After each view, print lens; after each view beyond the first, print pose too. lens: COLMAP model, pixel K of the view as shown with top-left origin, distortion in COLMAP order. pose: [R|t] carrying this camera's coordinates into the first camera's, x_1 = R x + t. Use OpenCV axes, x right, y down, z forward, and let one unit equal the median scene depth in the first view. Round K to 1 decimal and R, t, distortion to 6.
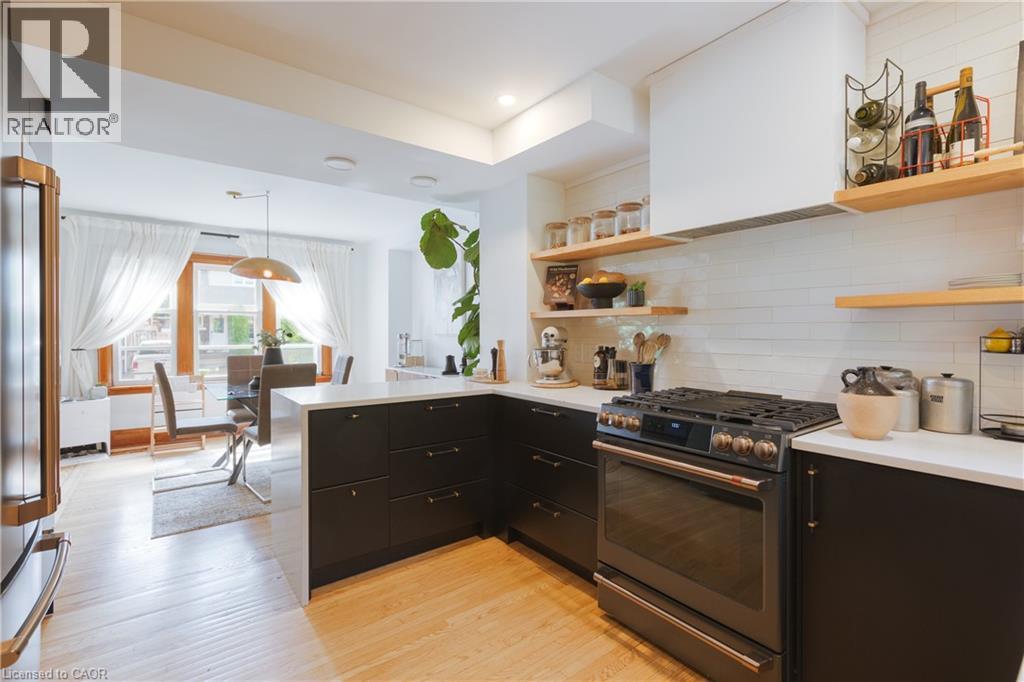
lens RADIAL K [[465.0, 0, 508.9], [0, 465.0, 337.5], [0, 0, 1]] dist [0.000157, -0.000114]
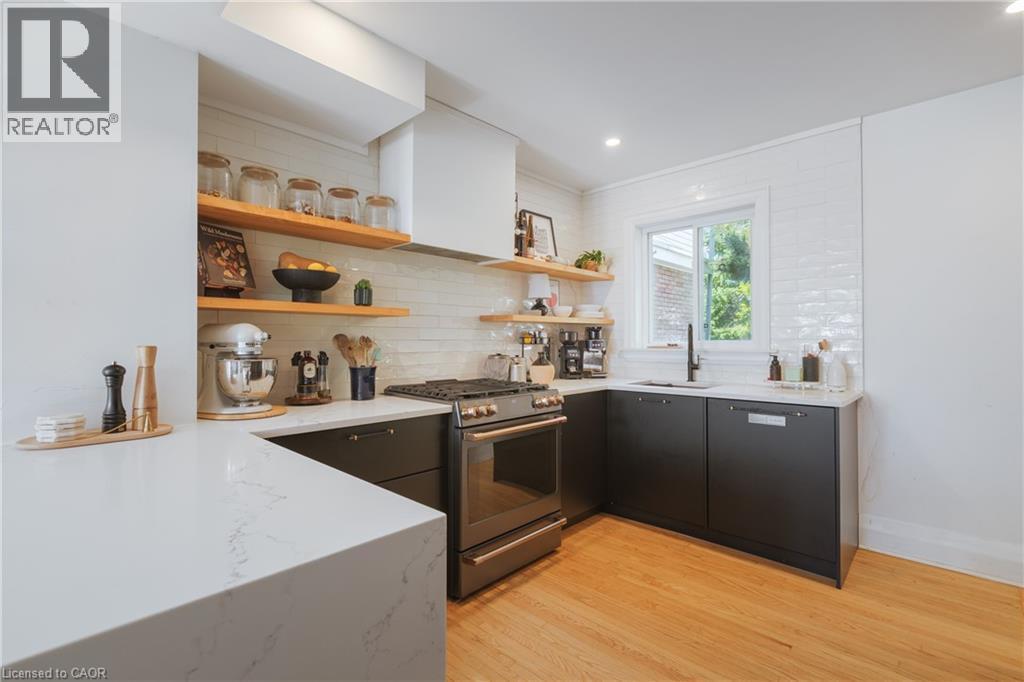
lens RADIAL K [[465.0, 0, 508.9], [0, 465.0, 337.5], [0, 0, 1]] dist [0.000157, -0.000114]
pose [[-0.159490, -0.002584, 0.987196, -0.665874], [0.005949, 0.999976, 0.003578, -0.004978], [-0.987182, 0.006443, -0.159471, 0.826886]]
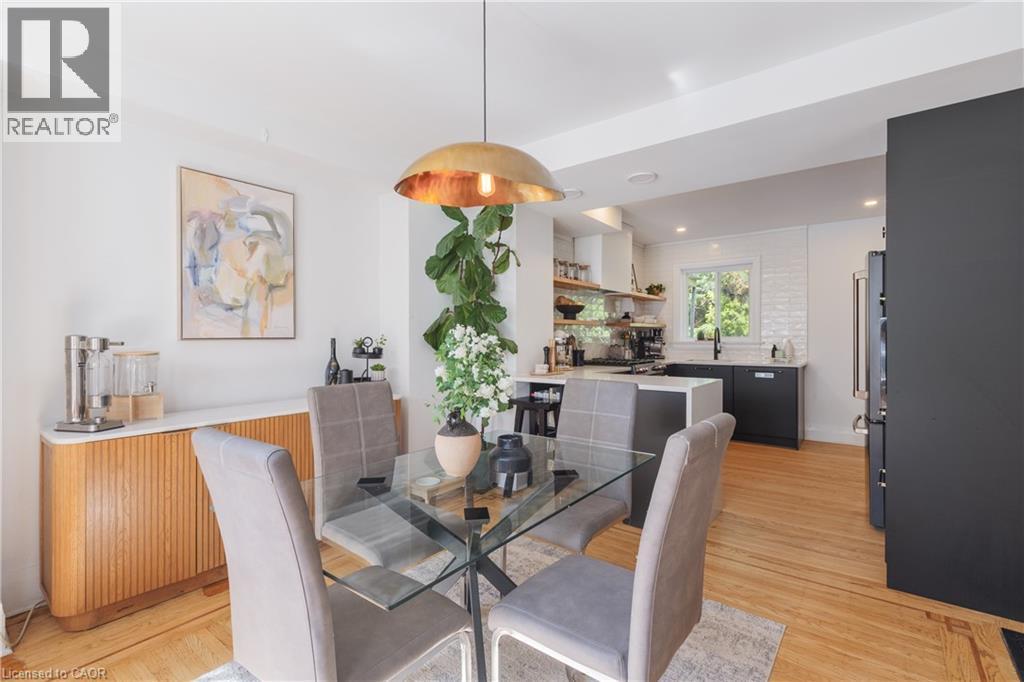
lens RADIAL K [[465.0, 0, 508.9], [0, 465.0, 337.5], [0, 0, 1]] dist [0.000157, -0.000114]
pose [[-0.260888, -0.010172, 0.965315, -1.427772], [0.005880, 0.999909, 0.012125, -0.019517], [-0.965351, 0.008839, -0.260805, 1.714814]]
